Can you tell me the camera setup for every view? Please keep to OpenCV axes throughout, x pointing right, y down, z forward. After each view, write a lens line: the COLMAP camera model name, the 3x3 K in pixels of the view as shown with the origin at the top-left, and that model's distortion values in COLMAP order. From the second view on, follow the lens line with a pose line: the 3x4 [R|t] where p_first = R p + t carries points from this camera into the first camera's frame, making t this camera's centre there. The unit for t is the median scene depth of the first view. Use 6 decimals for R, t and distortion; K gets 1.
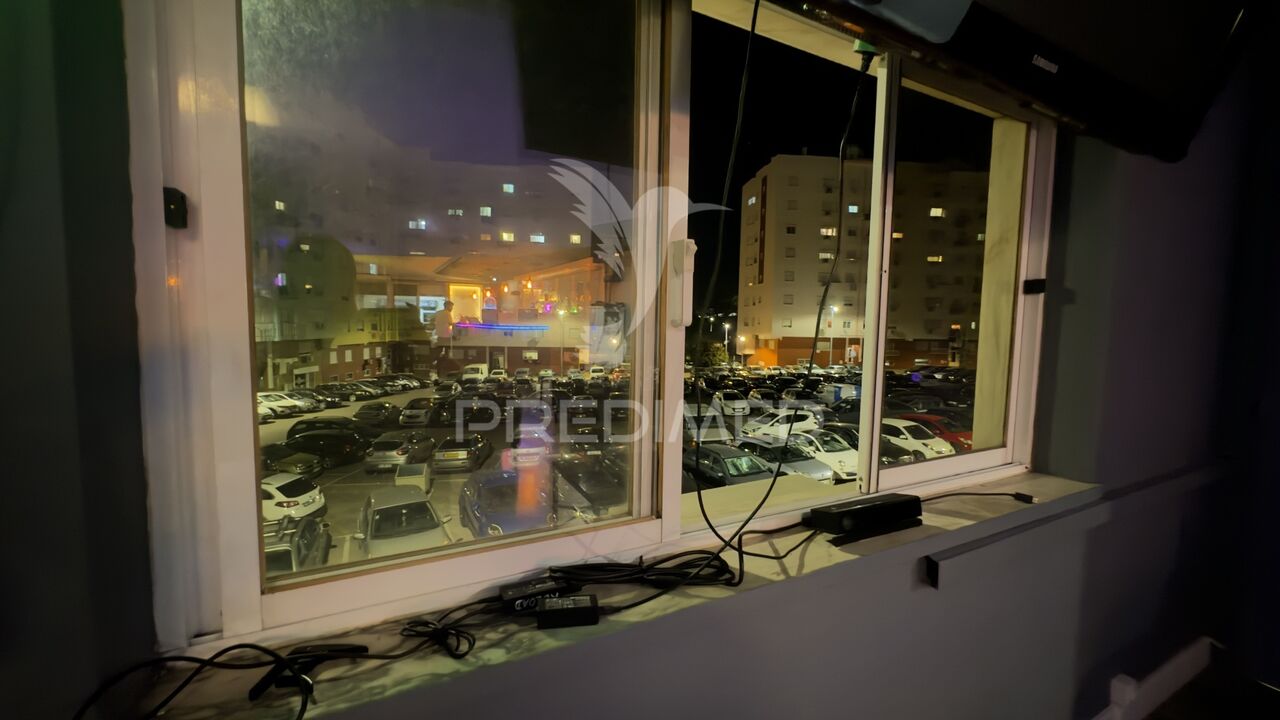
lens RADIAL K [[511.3, 0, 641.9], [0, 511.3, 358.1], [0, 0, 1]] dist [-0.000635, -0.000029]
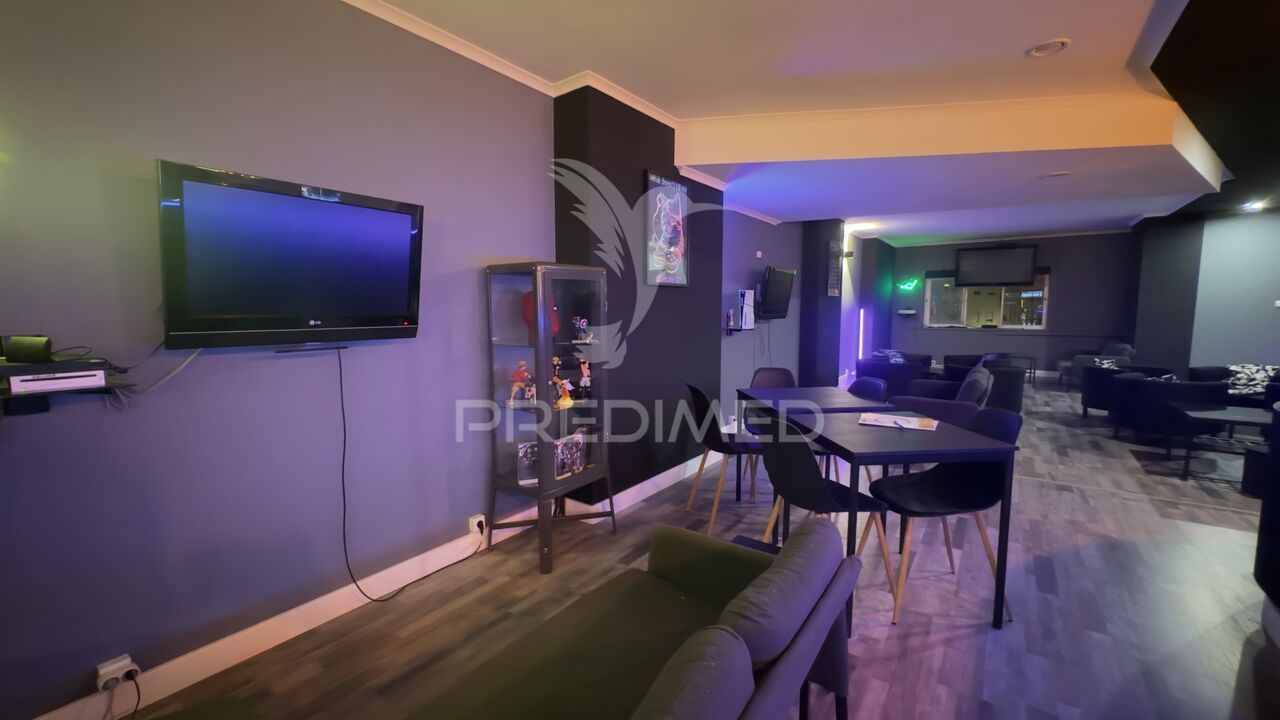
lens RADIAL K [[512.0, 0, 637.8], [0, 512.0, 359.7], [0, 0, 1]] dist [-0.001061, 0.000347]
pose [[0.437177, 0.070423, -0.896614, 0.356659], [-0.055404, 0.997145, 0.051304, 0.046334], [0.897667, 0.027247, 0.439831, -0.521523]]
